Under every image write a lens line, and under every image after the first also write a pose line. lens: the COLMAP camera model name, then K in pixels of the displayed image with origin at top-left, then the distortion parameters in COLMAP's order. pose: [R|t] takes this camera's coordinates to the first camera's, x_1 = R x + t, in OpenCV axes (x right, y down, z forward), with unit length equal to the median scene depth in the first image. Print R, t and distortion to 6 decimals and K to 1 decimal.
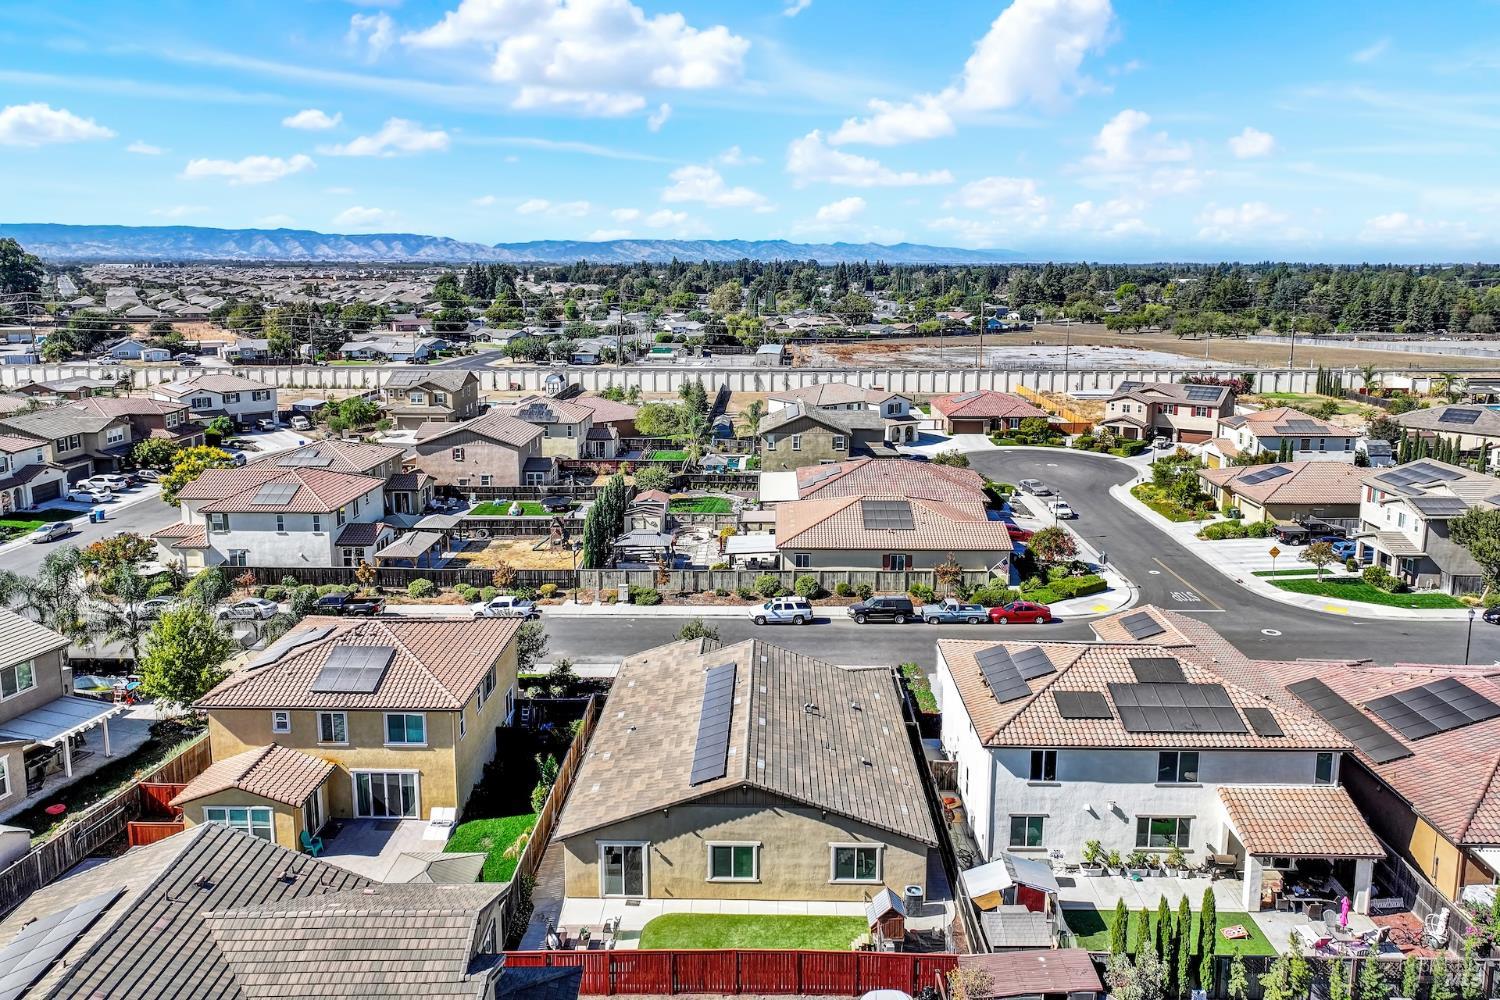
lens RADIAL K [[1051.2, 0, 761.6], [0, 1051.2, 437.5], [0, 0, 1]] dist [0.009148, -0.000928]
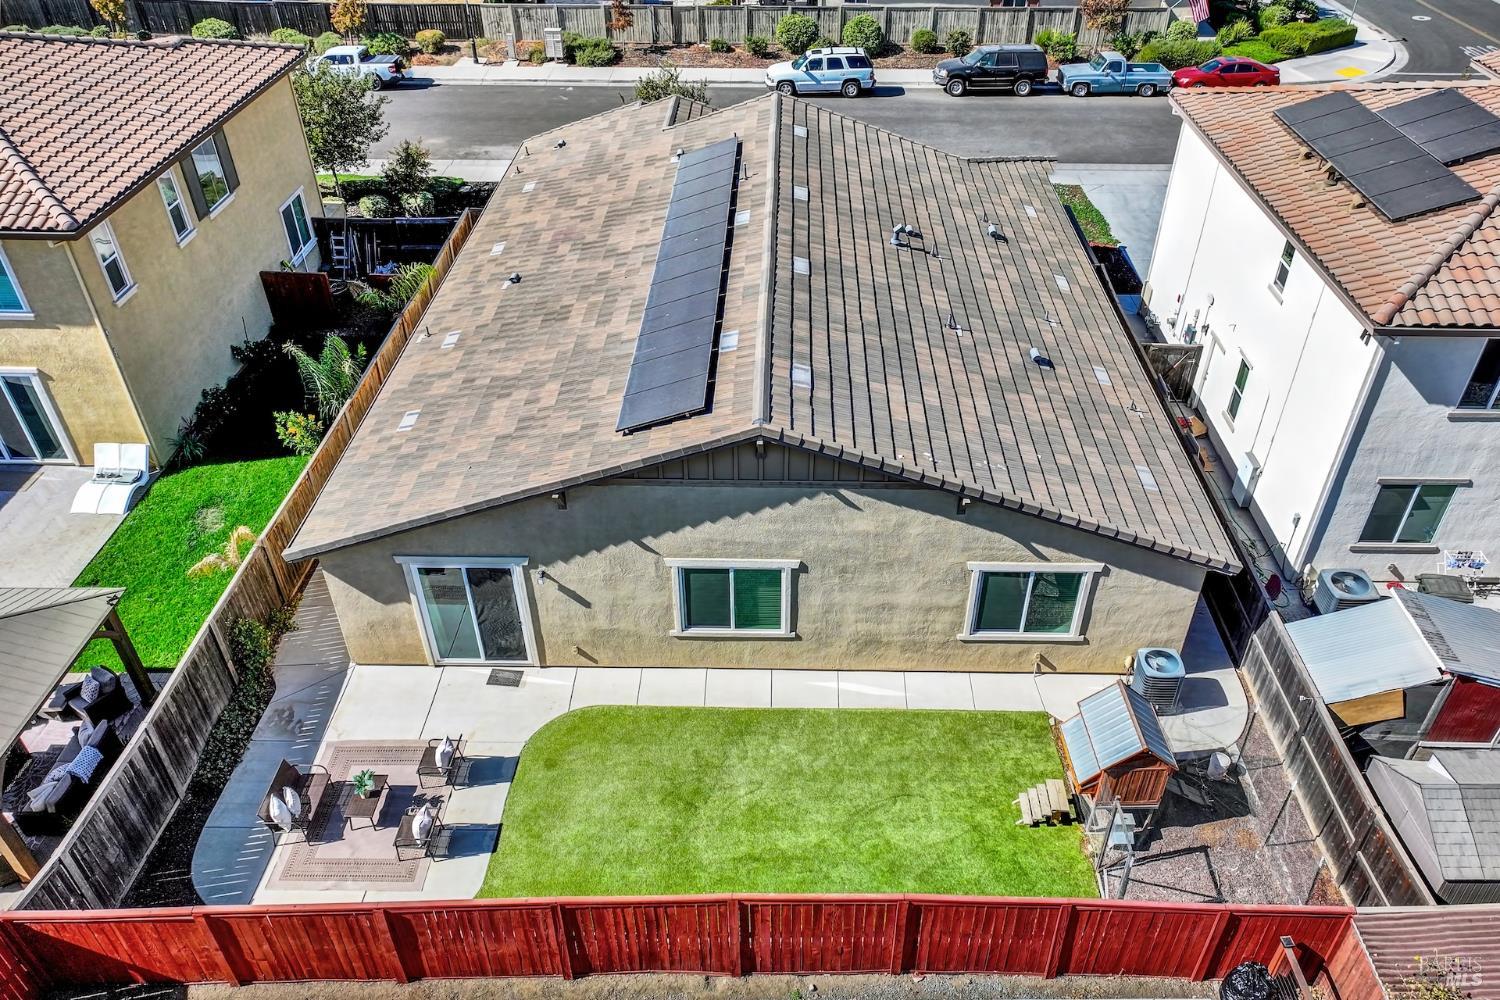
lens RADIAL K [[1047.9, 0, 762.4], [0, 1047.9, 490.5], [0, 0, 1]] dist [0.012518, 0.003998]
pose [[0.999920, 0.003855, -0.012064, -0.009356], [0.002216, 0.884618, 0.466311, 0.150150], [0.012470, -0.466301, 0.884538, 0.573105]]
